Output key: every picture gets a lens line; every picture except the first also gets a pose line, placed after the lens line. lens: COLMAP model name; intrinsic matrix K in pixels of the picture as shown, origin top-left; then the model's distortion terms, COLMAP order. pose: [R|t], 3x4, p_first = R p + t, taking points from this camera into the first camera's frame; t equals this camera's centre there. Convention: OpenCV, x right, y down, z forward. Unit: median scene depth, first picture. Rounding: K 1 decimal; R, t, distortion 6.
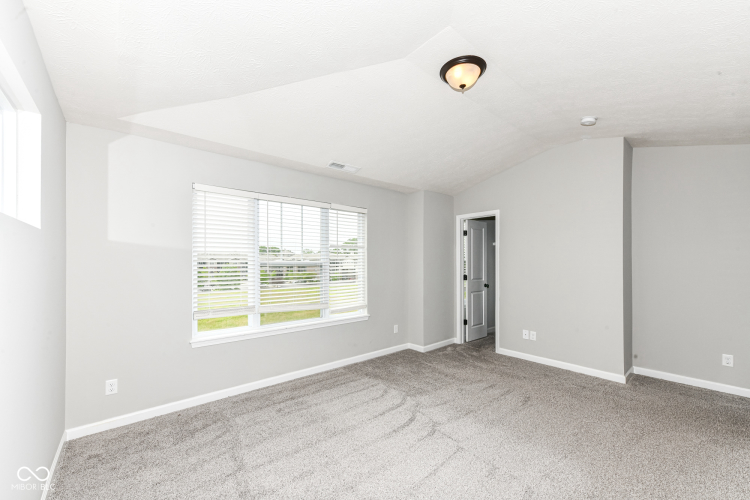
lens RADIAL K [[299.2, 0, 378.9], [0, 299.2, 255.6], [0, 0, 1]] dist [0.000342, 0.000178]
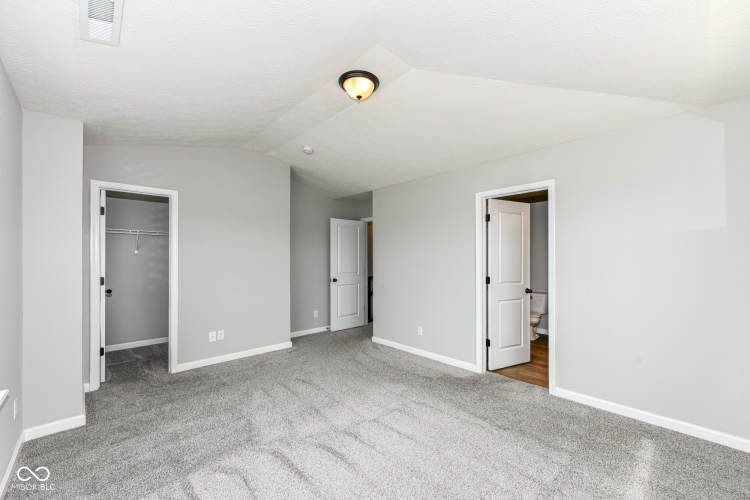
lens RADIAL K [[299.2, 0, 378.8], [0, 299.2, 255.9], [0, 0, 1]] dist [0.000342, 0.000178]
pose [[-0.050102, 0.009077, 0.998703, -0.557055], [-0.023055, 0.999682, -0.010243, 0.018371], [-0.998478, -0.023538, -0.049877, 0.674348]]
